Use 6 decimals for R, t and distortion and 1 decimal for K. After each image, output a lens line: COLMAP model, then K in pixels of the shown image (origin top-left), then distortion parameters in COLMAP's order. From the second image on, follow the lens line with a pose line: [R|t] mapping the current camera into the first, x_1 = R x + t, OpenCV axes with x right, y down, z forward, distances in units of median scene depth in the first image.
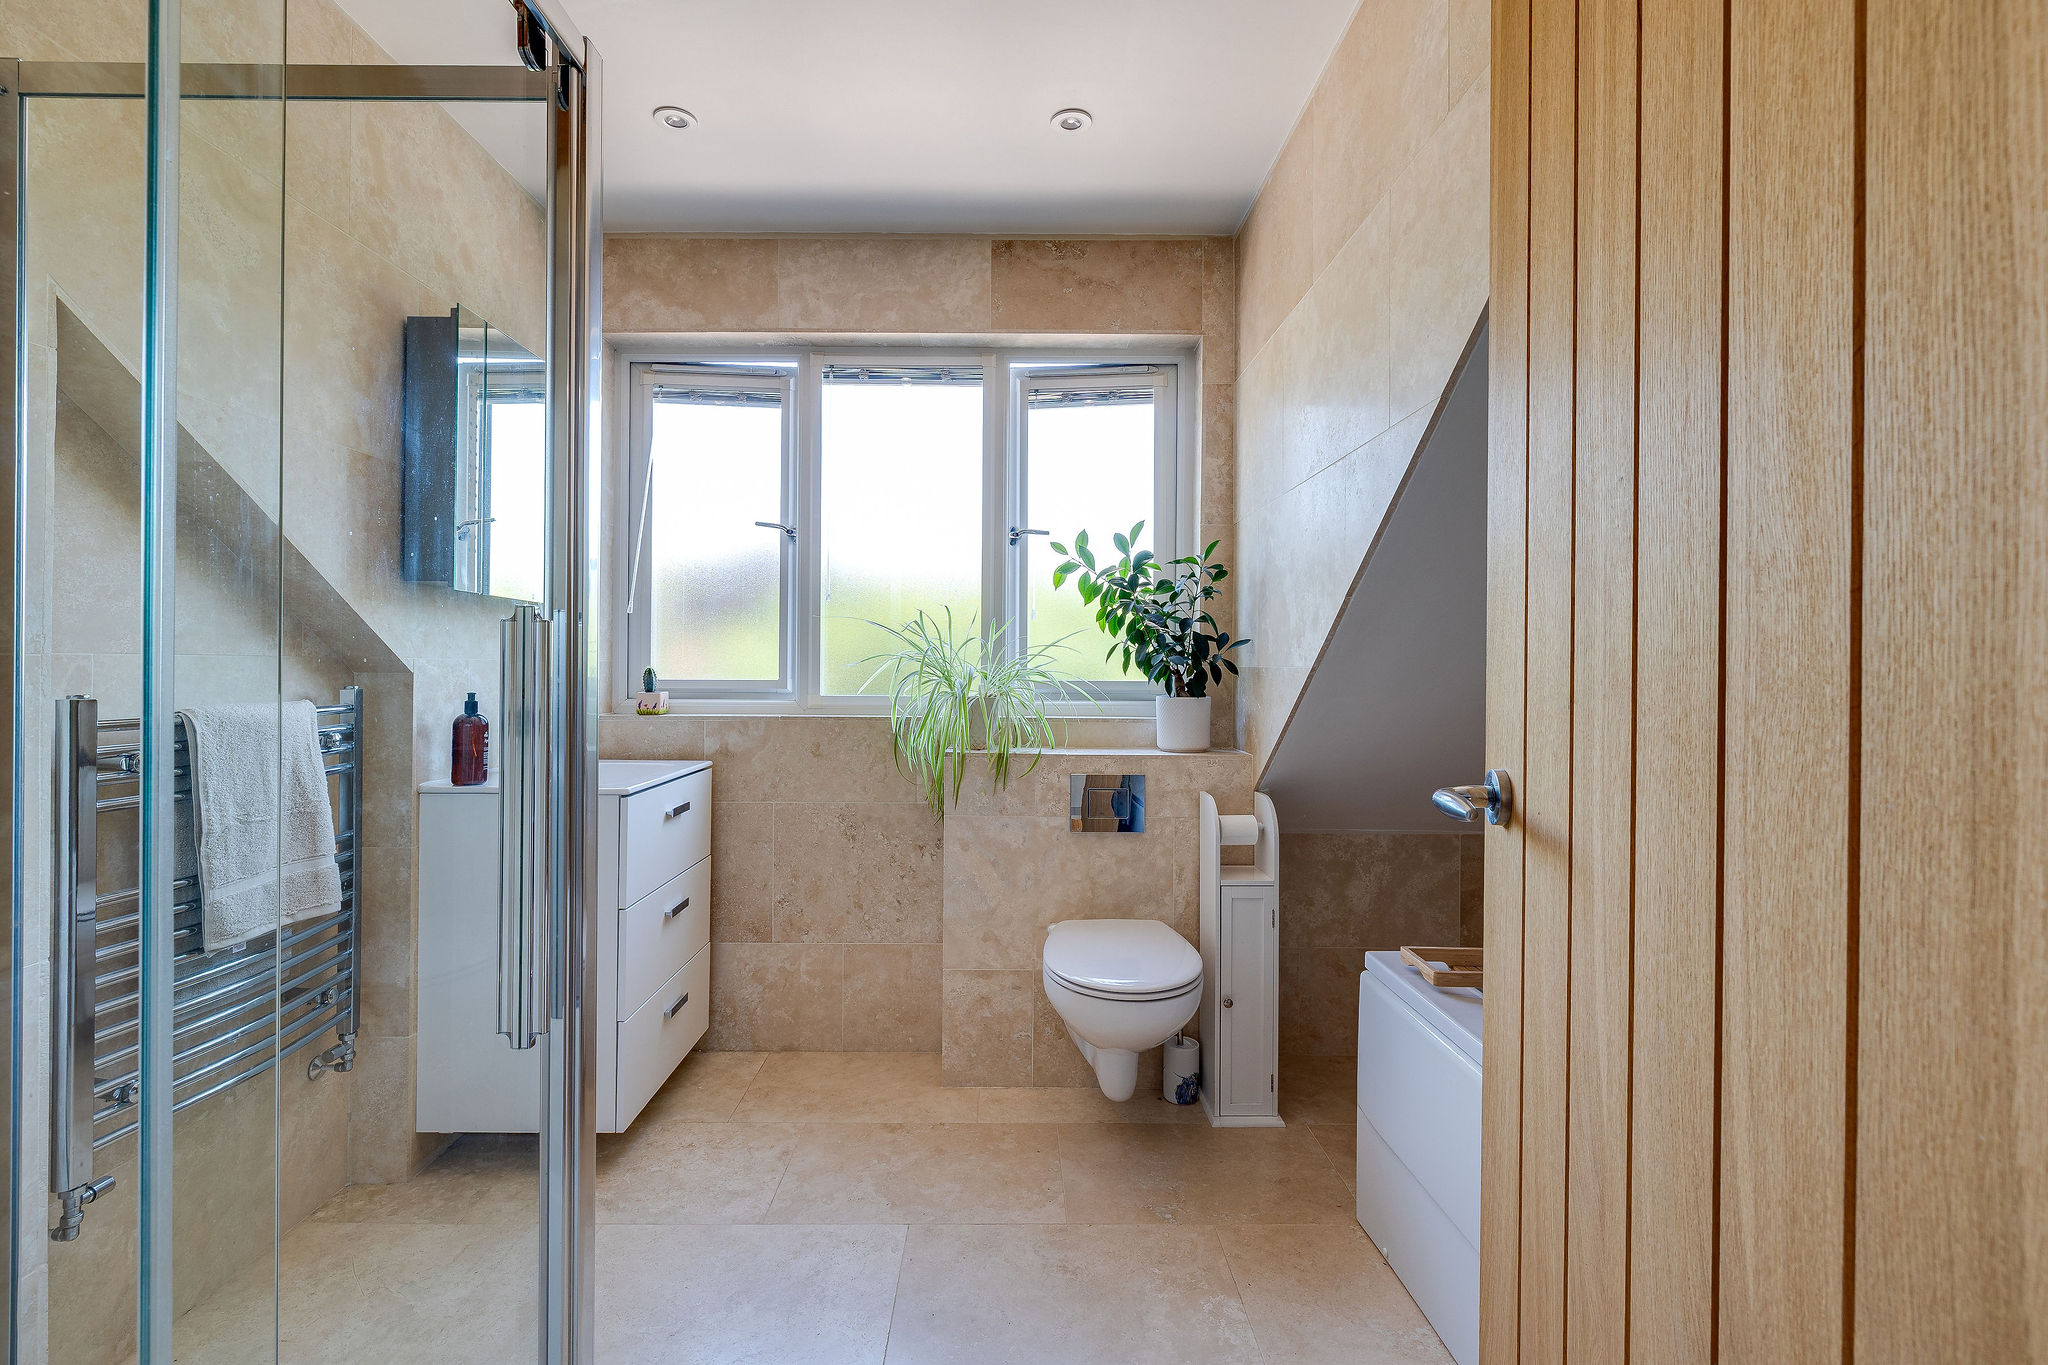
lens RADIAL K [[851.8, 0, 1031.6], [0, 851.8, 675.1], [0, 0, 1]] dist [-0.000516, 0.000309]
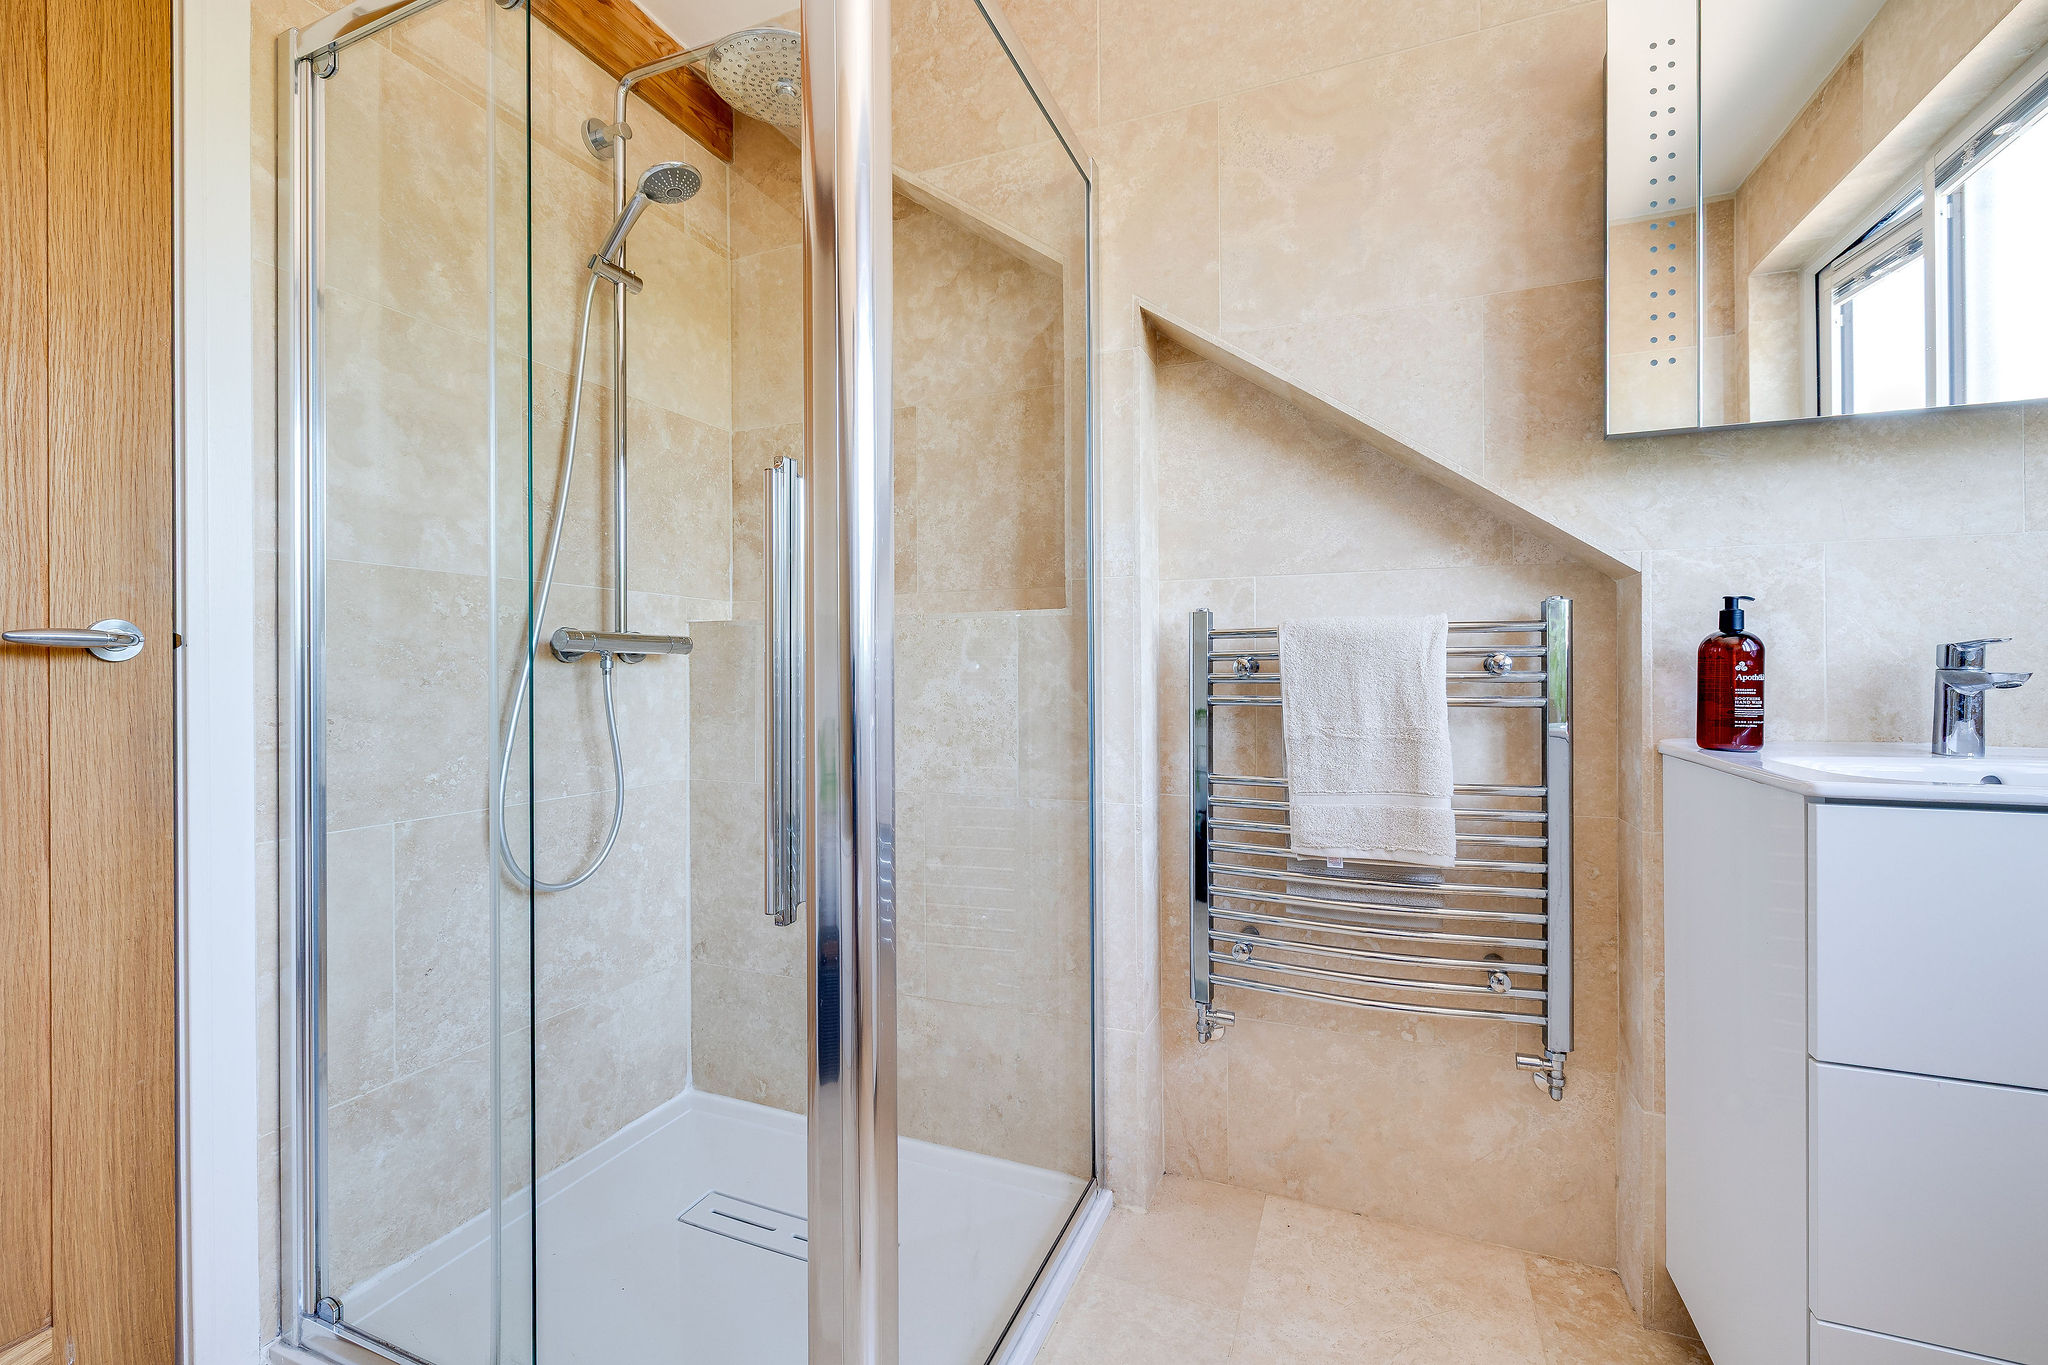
lens RADIAL K [[851.8, 0, 1031.6], [0, 851.8, 675.1], [0, 0, 1]] dist [-0.000516, 0.000309]
pose [[-0.404448, -0.005522, -0.914545, 0.091255], [-0.000415, 0.999983, -0.005855, 0.089473], [0.914561, -0.001989, -0.404443, 0.896464]]
